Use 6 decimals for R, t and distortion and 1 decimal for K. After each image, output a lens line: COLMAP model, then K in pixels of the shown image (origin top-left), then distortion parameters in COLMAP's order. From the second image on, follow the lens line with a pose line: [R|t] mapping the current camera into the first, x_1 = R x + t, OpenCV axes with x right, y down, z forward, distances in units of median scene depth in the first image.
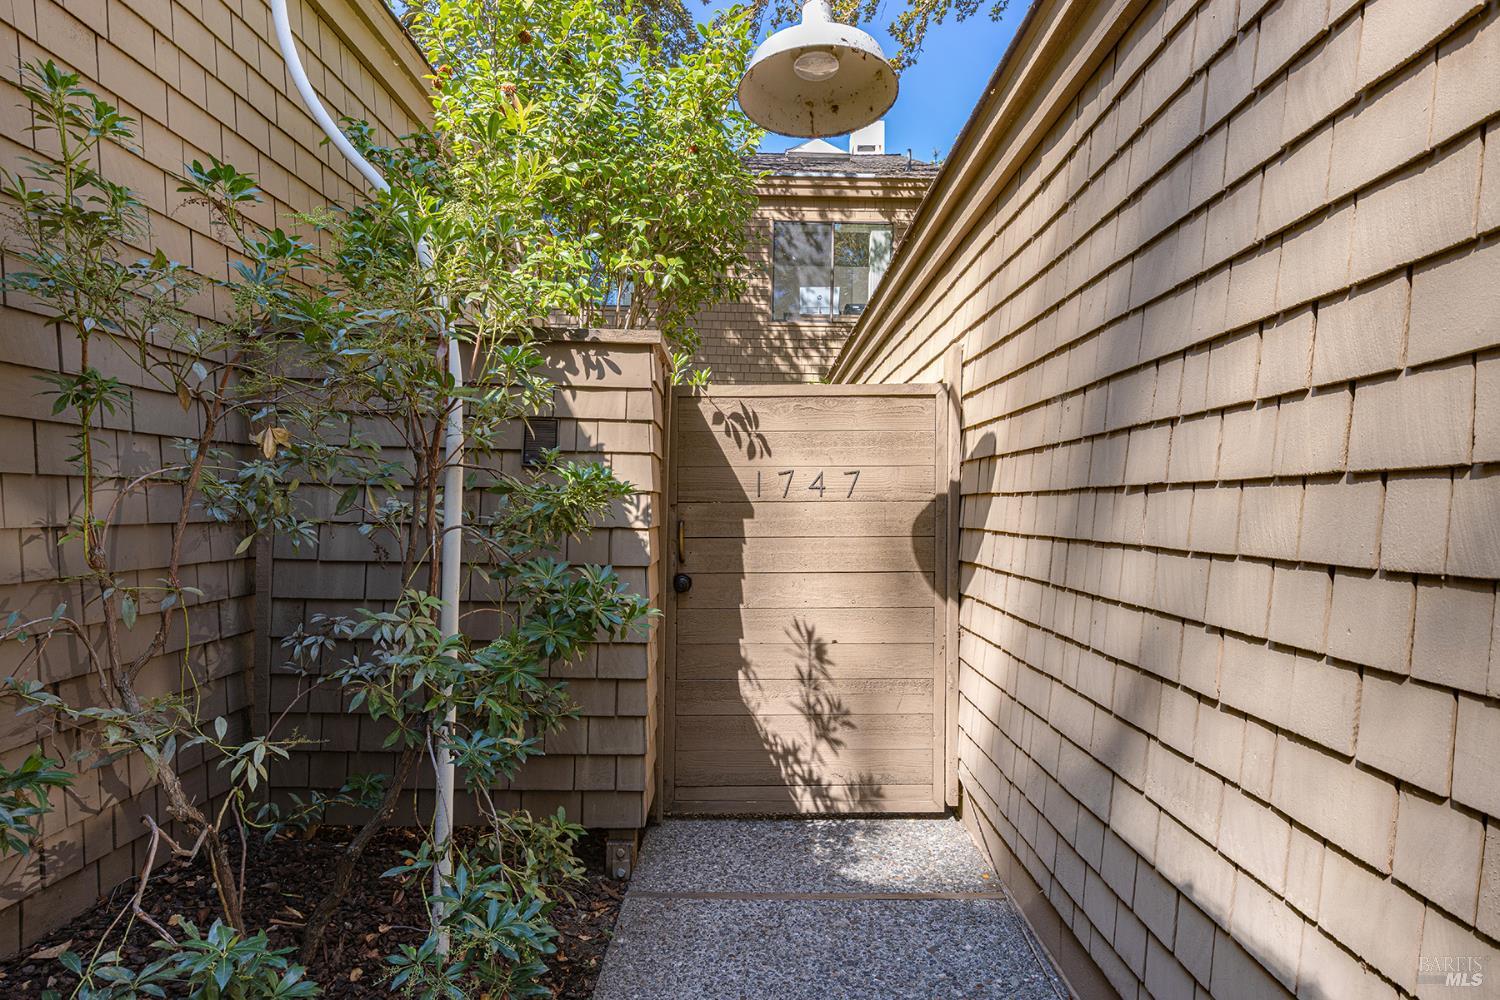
lens RADIAL K [[779.3, 0, 750.0], [0, 779.3, 500.0], [0, 0, 1]] dist [-0.000479, -0.000047]
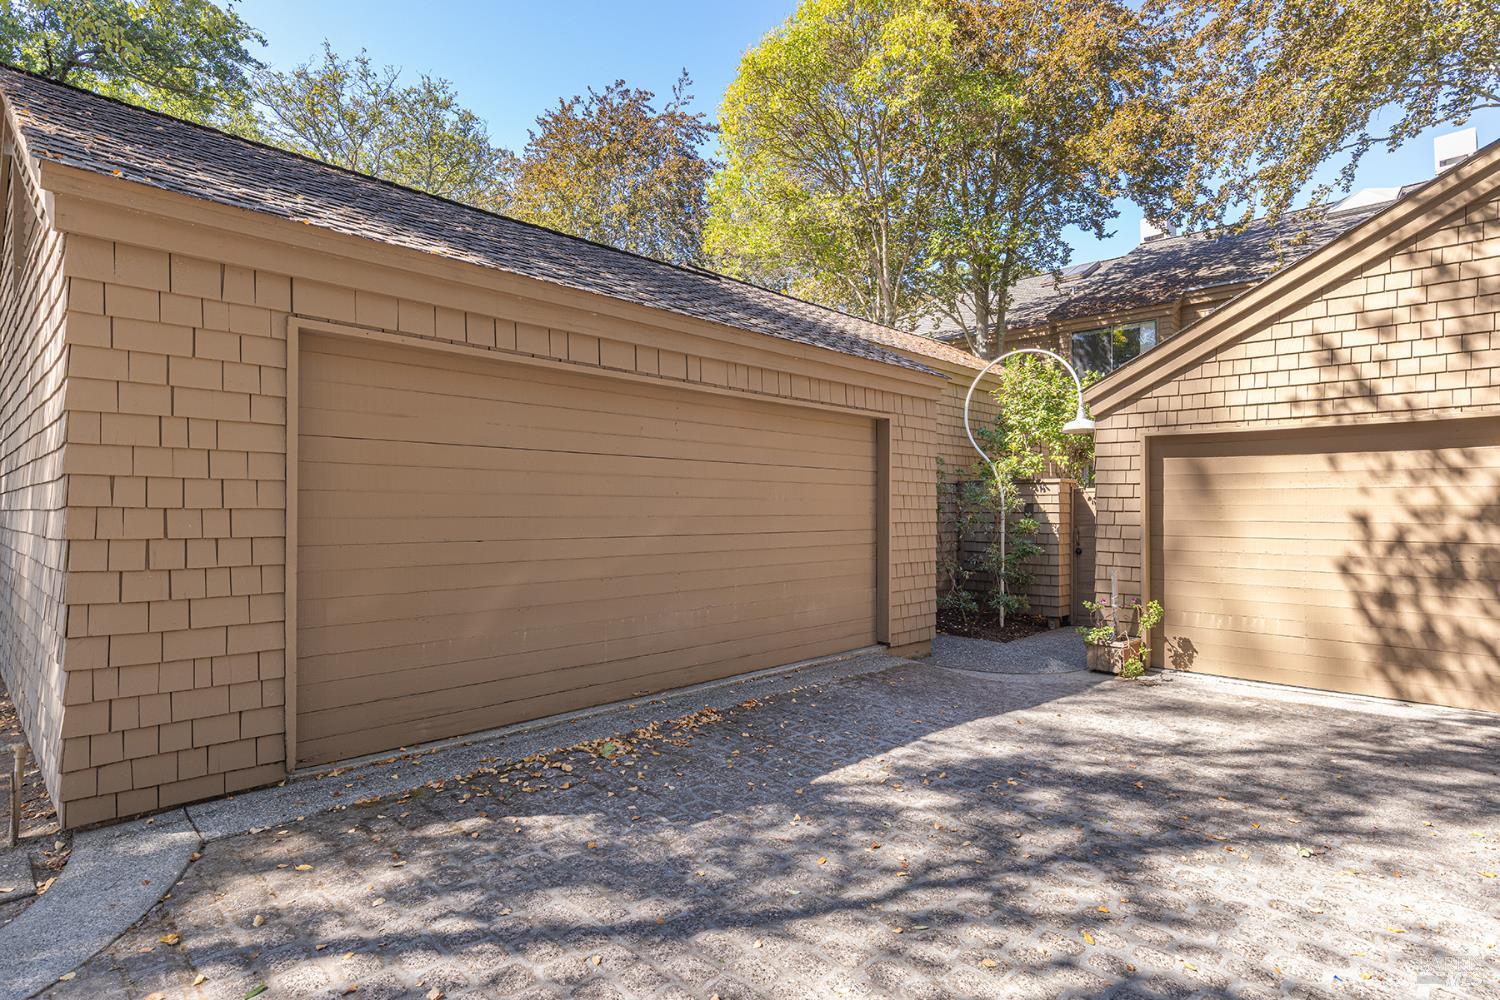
lens RADIAL K [[779.3, 0, 750.0], [0, 779.3, 500.0], [0, 0, 1]] dist [-0.000479, -0.000047]
pose [[0.720547, -0.029702, -0.692770, 1.335142], [0.015517, 0.999523, -0.026714, -0.043862], [0.693233, 0.008499, 0.720663, -2.573357]]
